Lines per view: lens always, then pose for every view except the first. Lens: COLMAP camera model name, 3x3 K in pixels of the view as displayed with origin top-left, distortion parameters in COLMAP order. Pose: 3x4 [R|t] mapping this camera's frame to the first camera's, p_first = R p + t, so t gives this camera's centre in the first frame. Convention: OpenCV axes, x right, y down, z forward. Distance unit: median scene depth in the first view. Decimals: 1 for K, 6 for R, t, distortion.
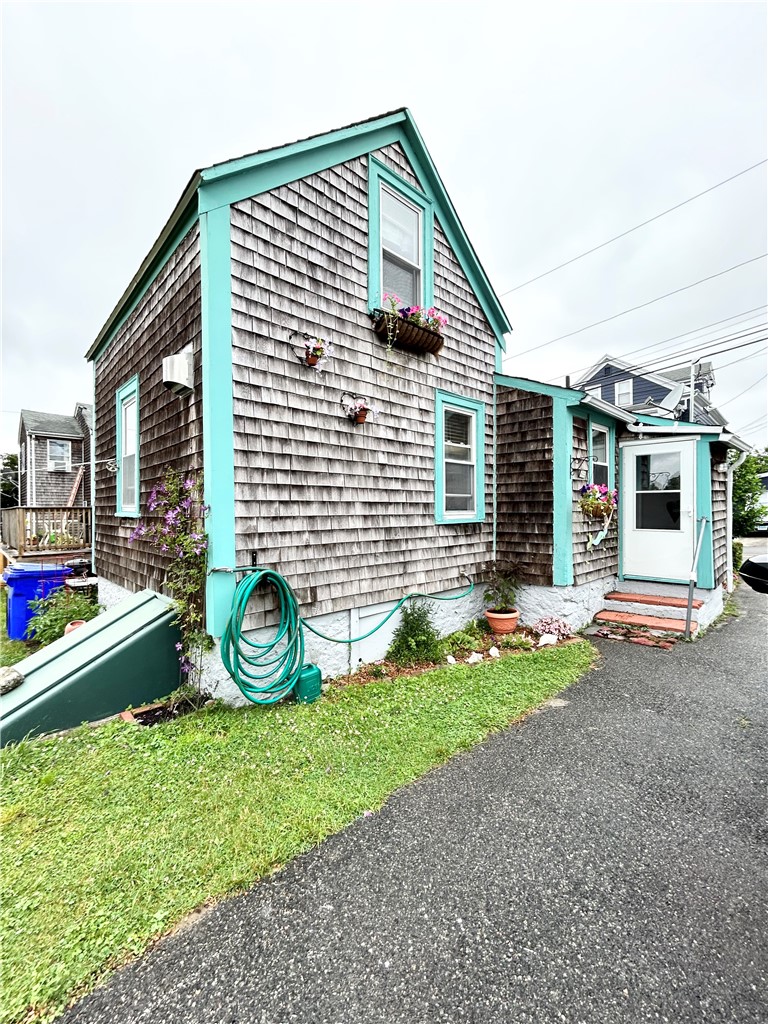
lens RADIAL K [[418.3, 0, 384.2], [0, 418.3, 511.2], [0, 0, 1]] dist [-0.000385, 0.000475]
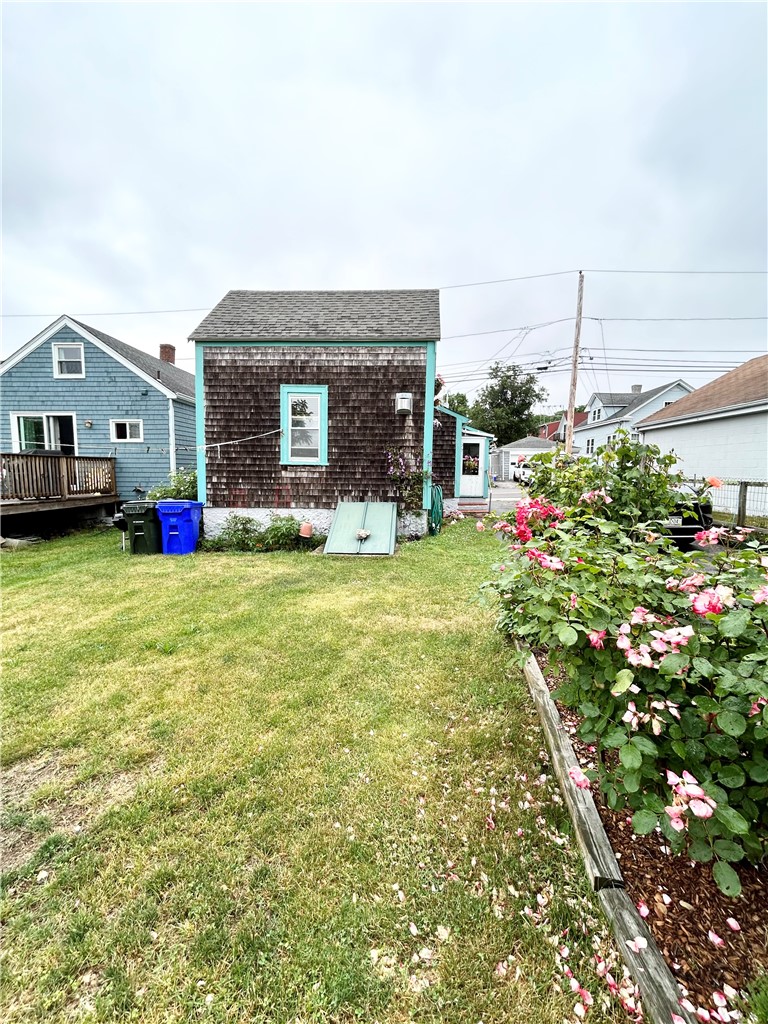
lens RADIAL K [[418.3, 0, 385.1], [0, 418.3, 514.0], [0, 0, 1]] dist [-0.000385, 0.000475]
pose [[0.719883, -0.064405, 0.691100, -1.537552], [-0.012810, 0.994283, 0.106003, 0.021389], [-0.693977, -0.085163, 0.714943, -0.445831]]
